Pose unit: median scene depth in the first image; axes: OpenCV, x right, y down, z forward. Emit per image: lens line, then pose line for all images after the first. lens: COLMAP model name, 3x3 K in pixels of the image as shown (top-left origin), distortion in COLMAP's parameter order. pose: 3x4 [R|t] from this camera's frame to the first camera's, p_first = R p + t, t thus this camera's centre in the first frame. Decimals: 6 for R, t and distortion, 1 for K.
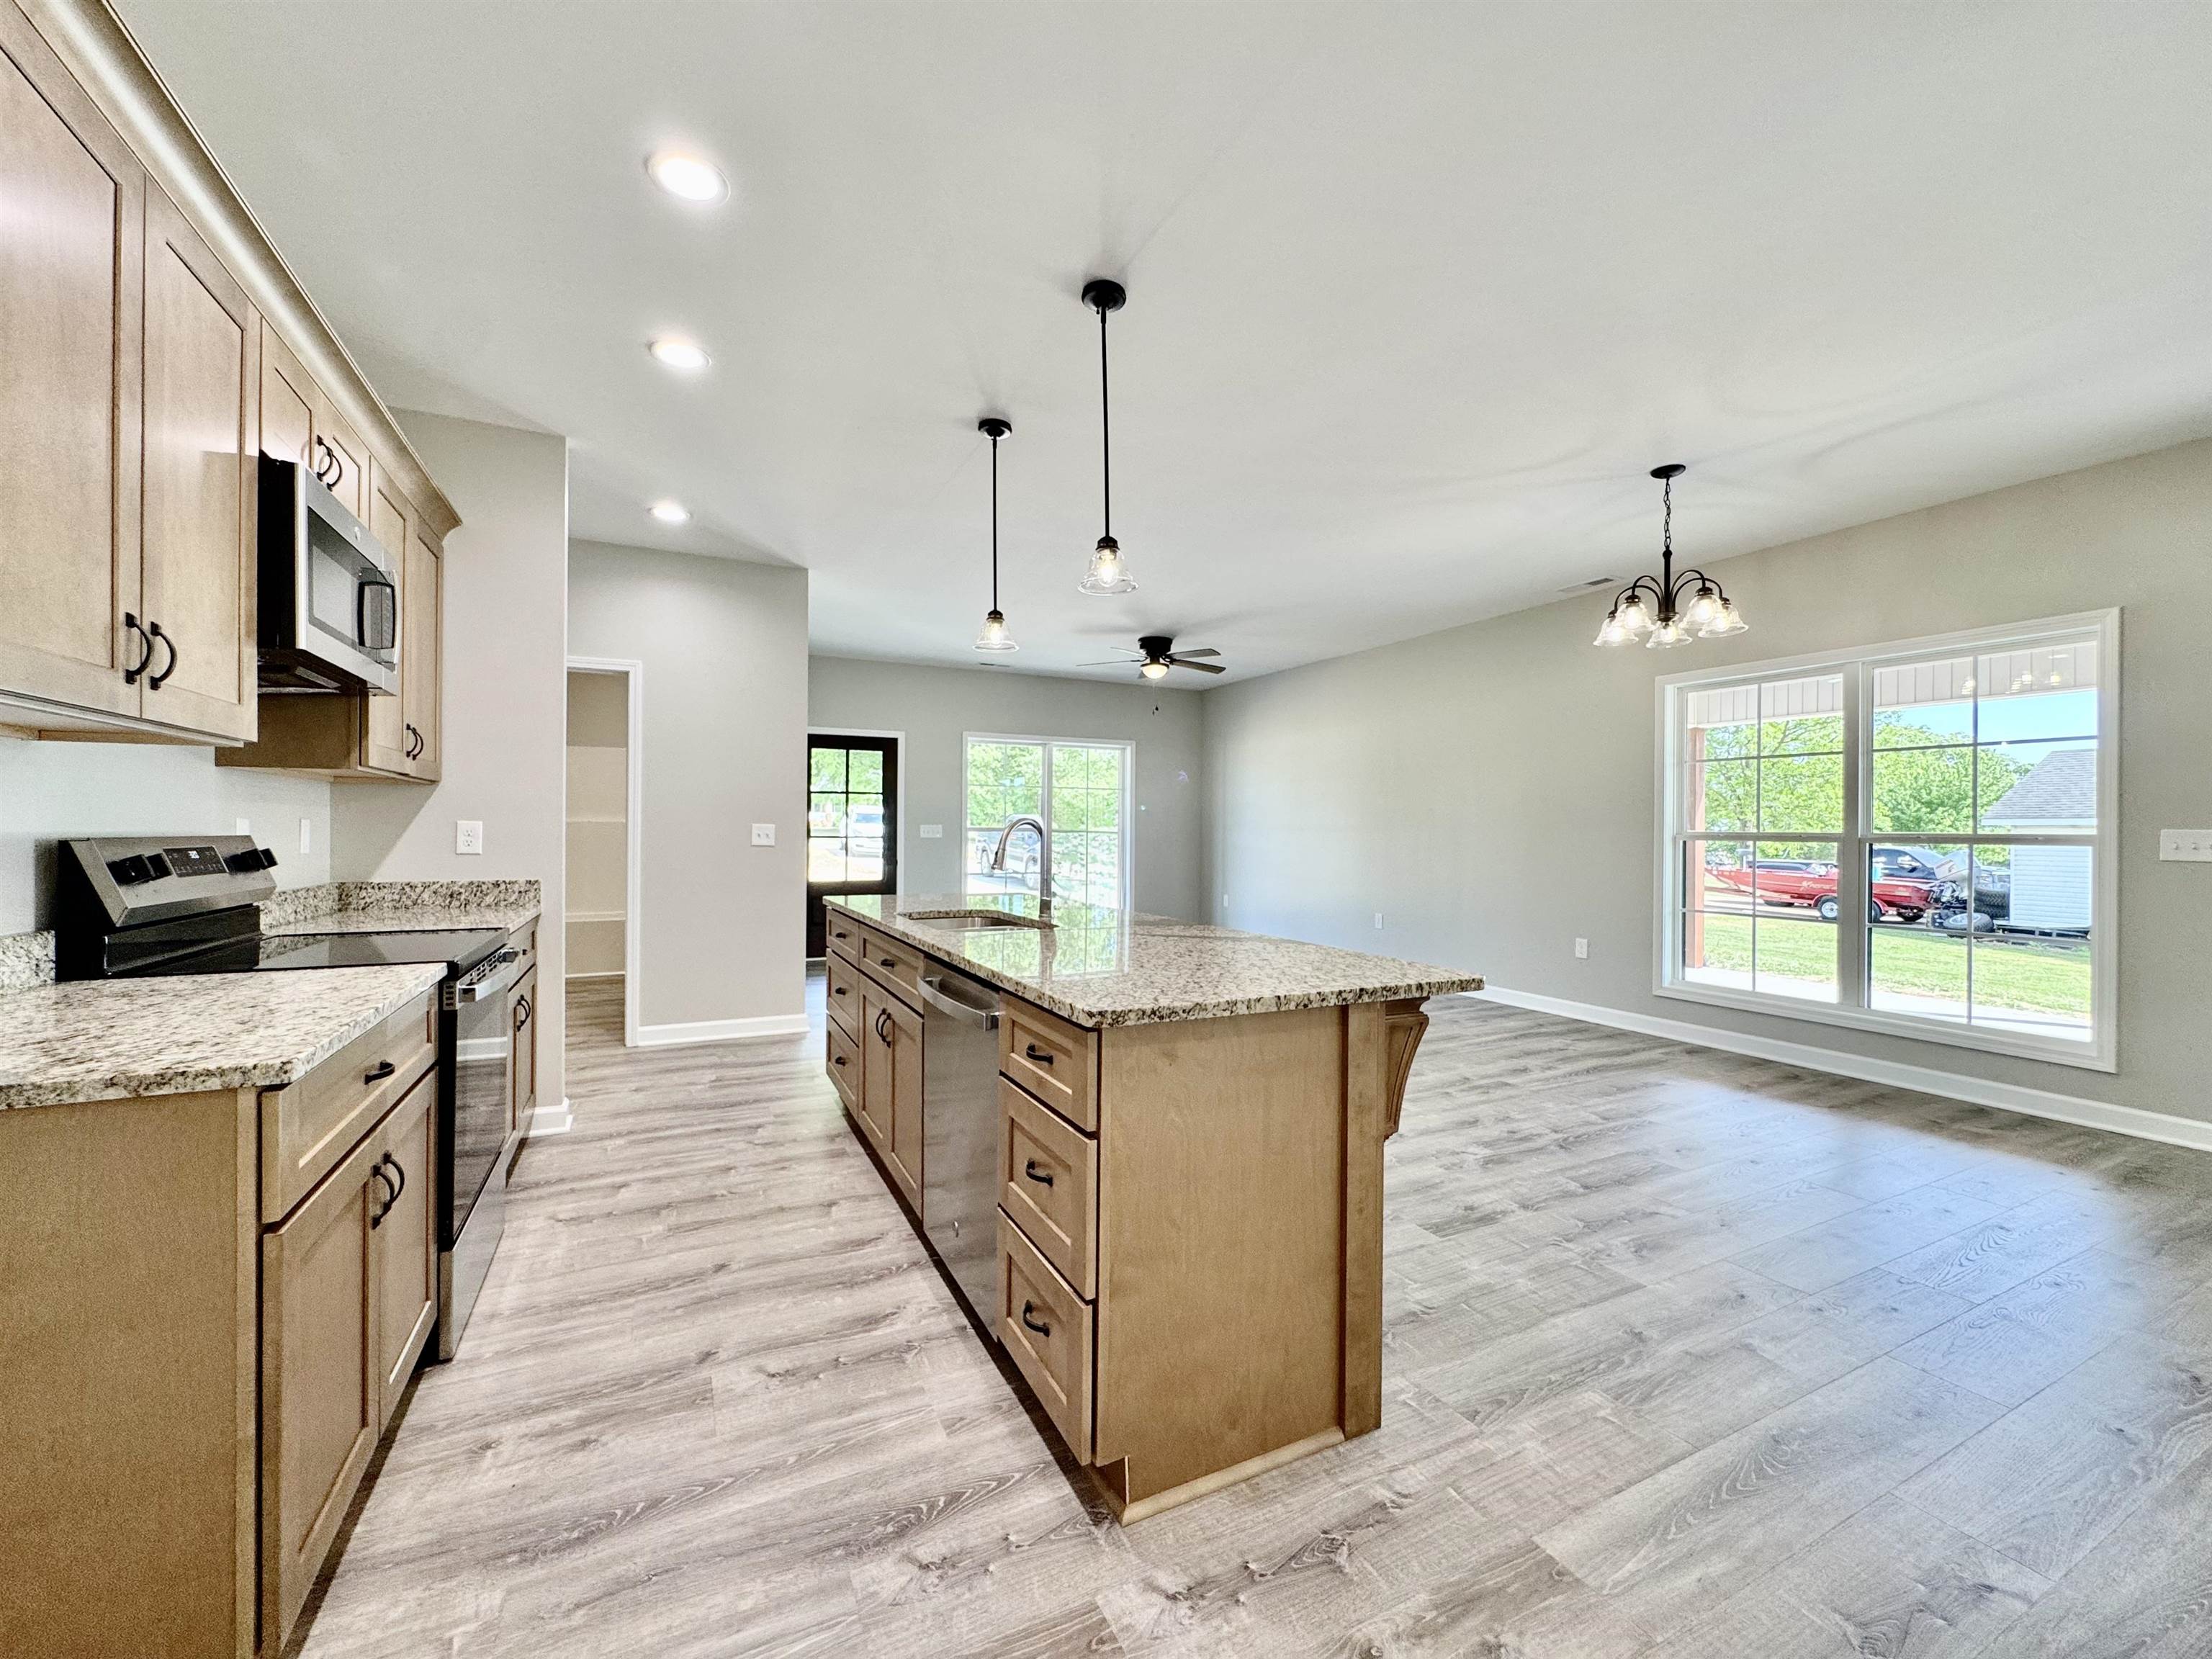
lens RADIAL K [[893.4, 0, 1110.3], [0, 893.4, 833.9], [0, 0, 1]] dist [-0.001193, -0.000050]
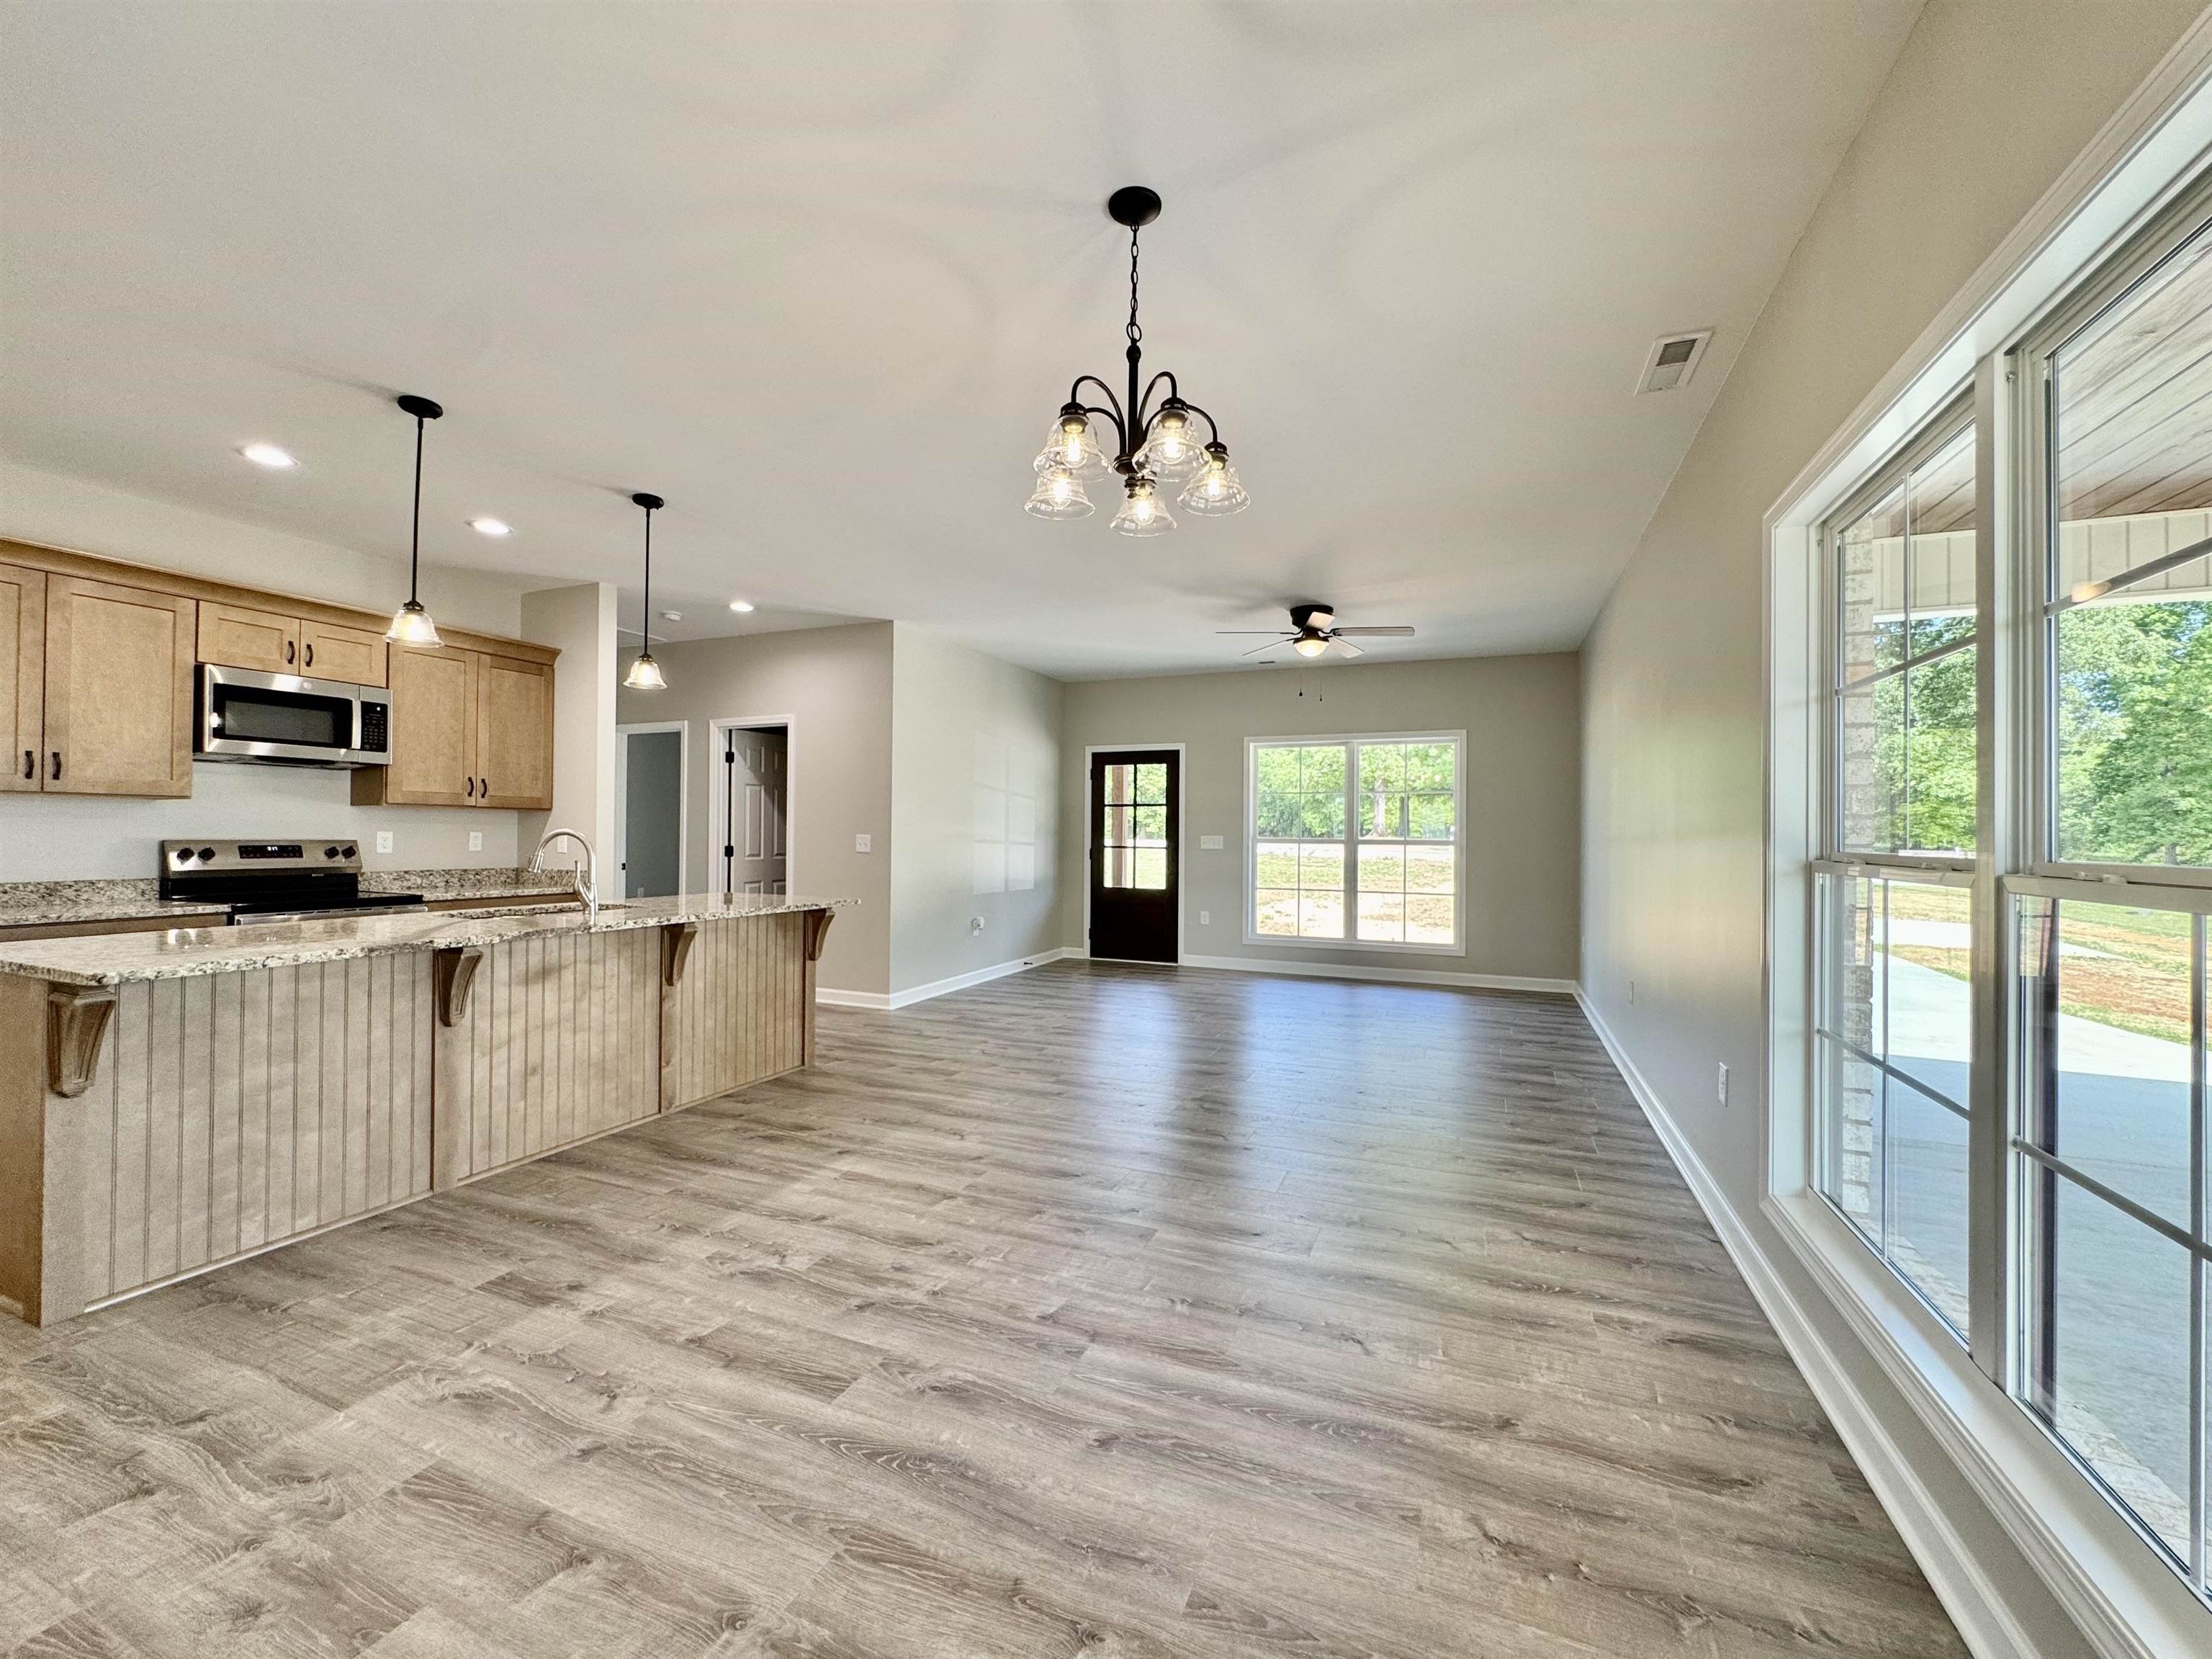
lens RADIAL K [[888.7, 0, 1095.2], [0, 888.7, 827.9], [0, 0, 1]] dist [-0.001322, -0.000093]
pose [[0.646800, -0.006471, -0.762632, 1.147218], [-0.008585, 0.999839, -0.015765, -0.005798], [0.762611, 0.016744, 0.646640, 0.692522]]
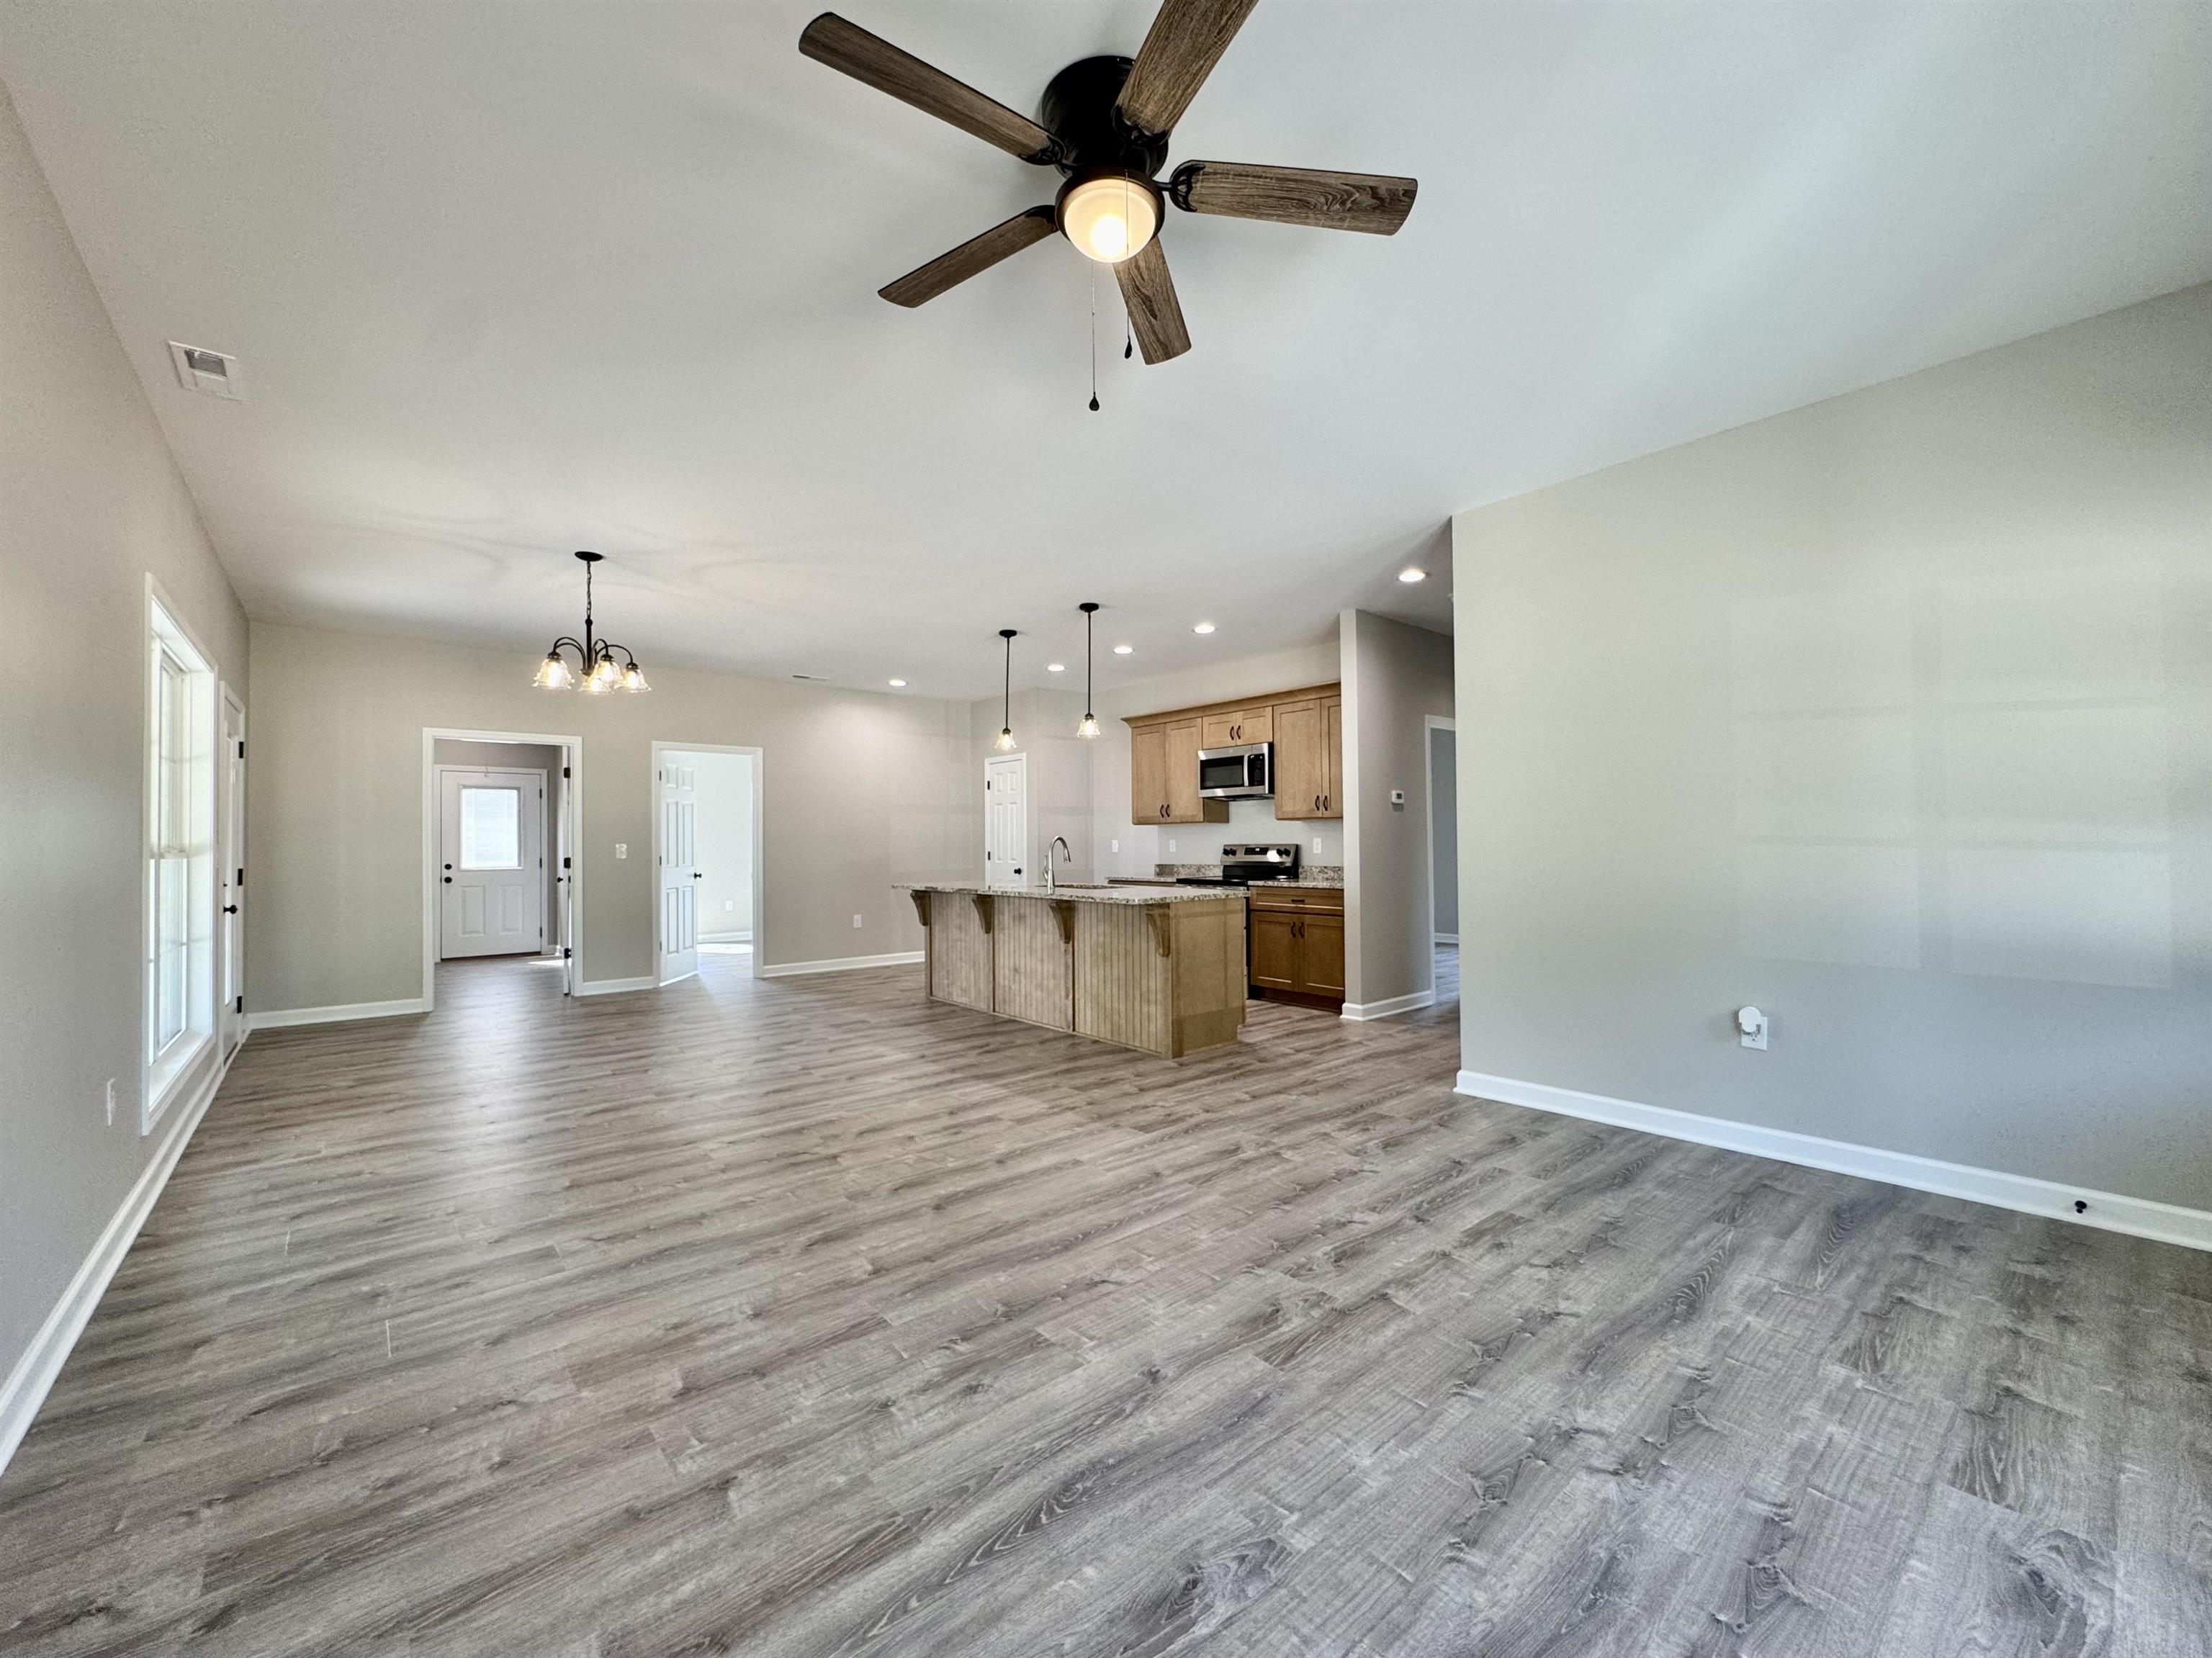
lens RADIAL K [[893.4, 0, 1110.3], [0, 893.4, 833.4], [0, 0, 1]] dist [-0.001193, -0.000050]
pose [[-0.970308, 0.000665, -0.241871, 0.243700], [0.003814, 0.999914, -0.012551, 0.000790], [0.241842, -0.013101, -0.970227, 2.643119]]
